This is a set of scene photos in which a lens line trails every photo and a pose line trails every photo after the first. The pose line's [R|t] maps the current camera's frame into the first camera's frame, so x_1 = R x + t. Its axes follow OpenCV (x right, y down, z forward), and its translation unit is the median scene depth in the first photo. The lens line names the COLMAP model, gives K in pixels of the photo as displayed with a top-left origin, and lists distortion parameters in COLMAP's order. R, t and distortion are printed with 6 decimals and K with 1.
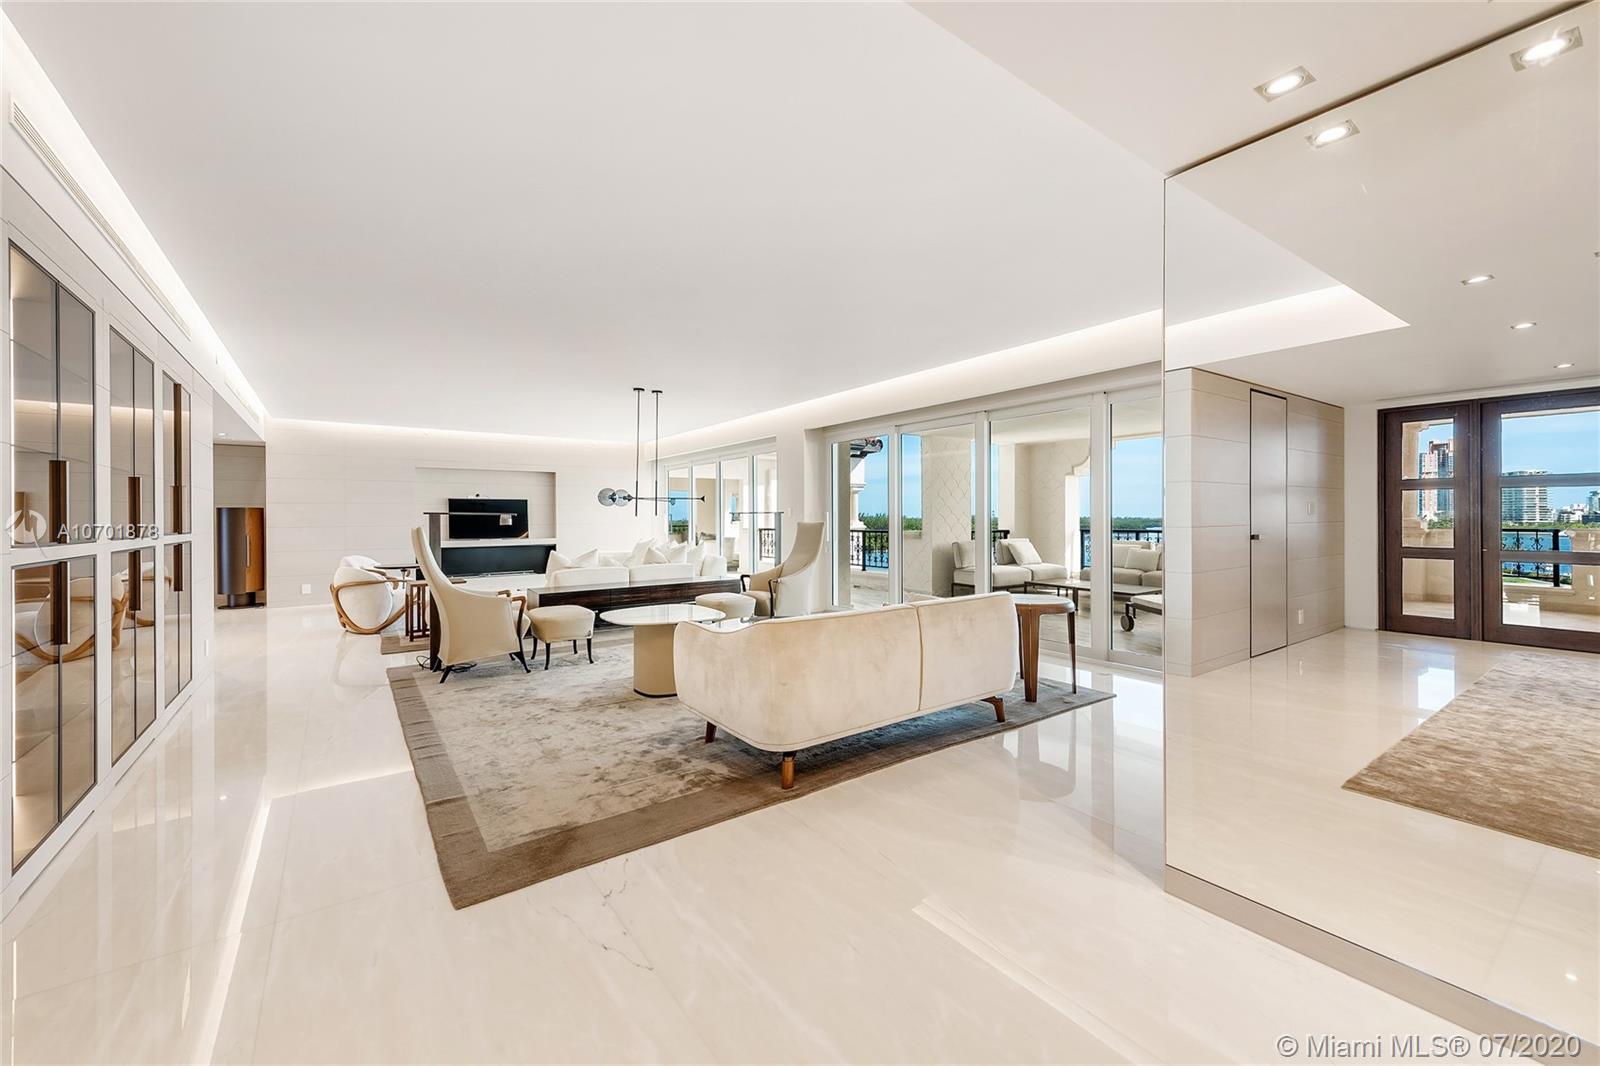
lens RADIAL K [[634.4, 0, 804.8], [0, 634.4, 522.3], [0, 0, 1]] dist [0.010594, -0.000366]
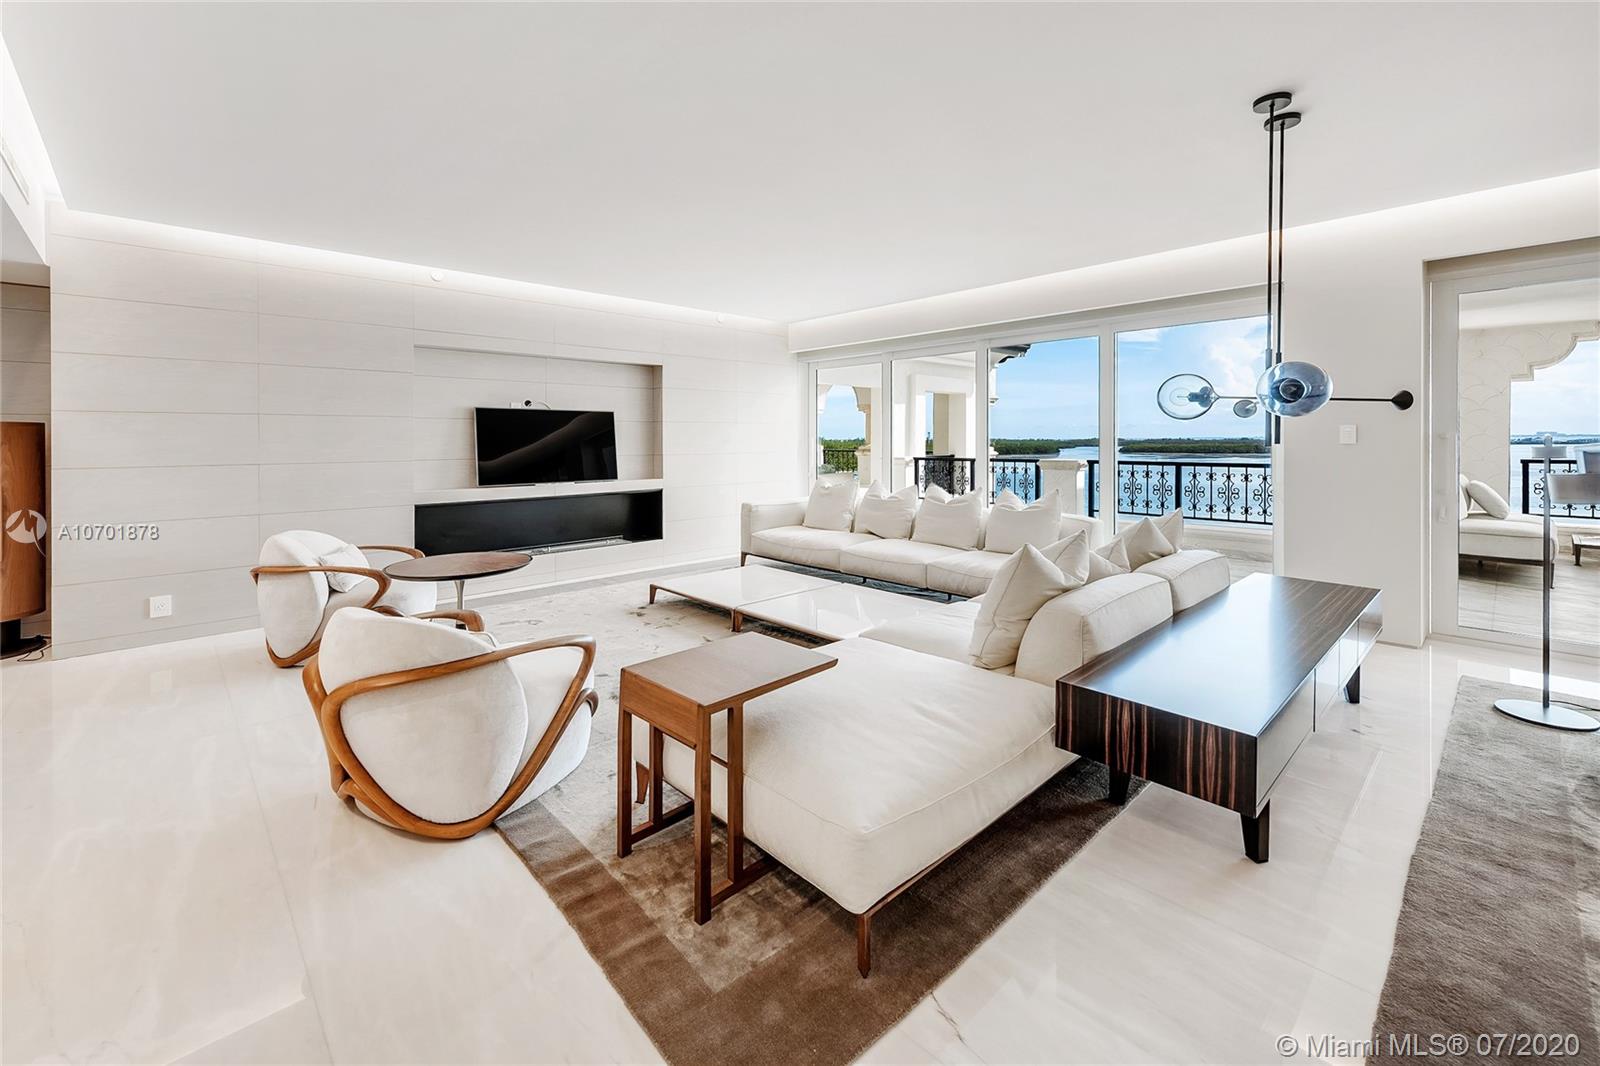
lens RADIAL K [[634.4, 0, 835.5], [0, 634.4, 442.1], [0, 0, 1]] dist [0.010594, -0.000366]
pose [[0.983575, -0.001362, 0.180496, -0.619791], [0.001988, 0.999993, -0.003289, -0.012285], [-0.180490, 0.003594, 0.983570, 0.738562]]
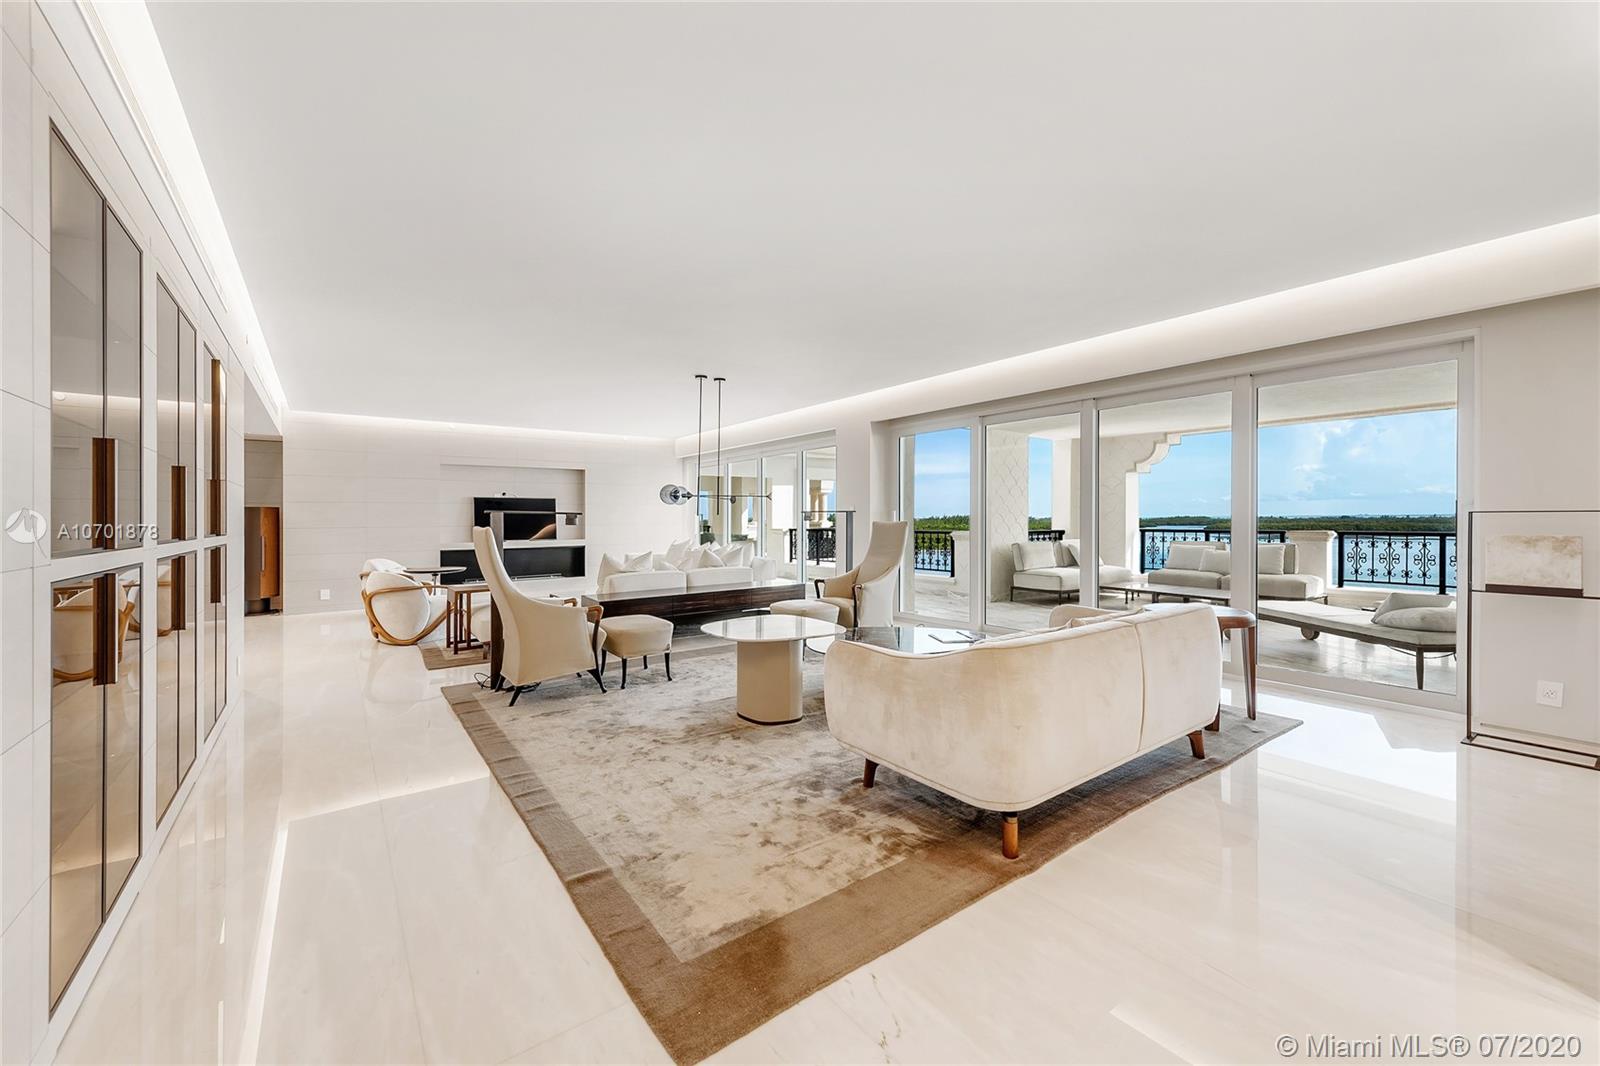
lens RADIAL K [[634.4, 0, 801.5], [0, 634.4, 521.7], [0, 0, 1]] dist [0.010594, -0.000366]
pose [[0.999985, -0.001202, 0.005325, -0.134303], [0.001211, 0.999998, -0.001671, 0.000940], [-0.005323, 0.001678, 0.999984, 0.094544]]
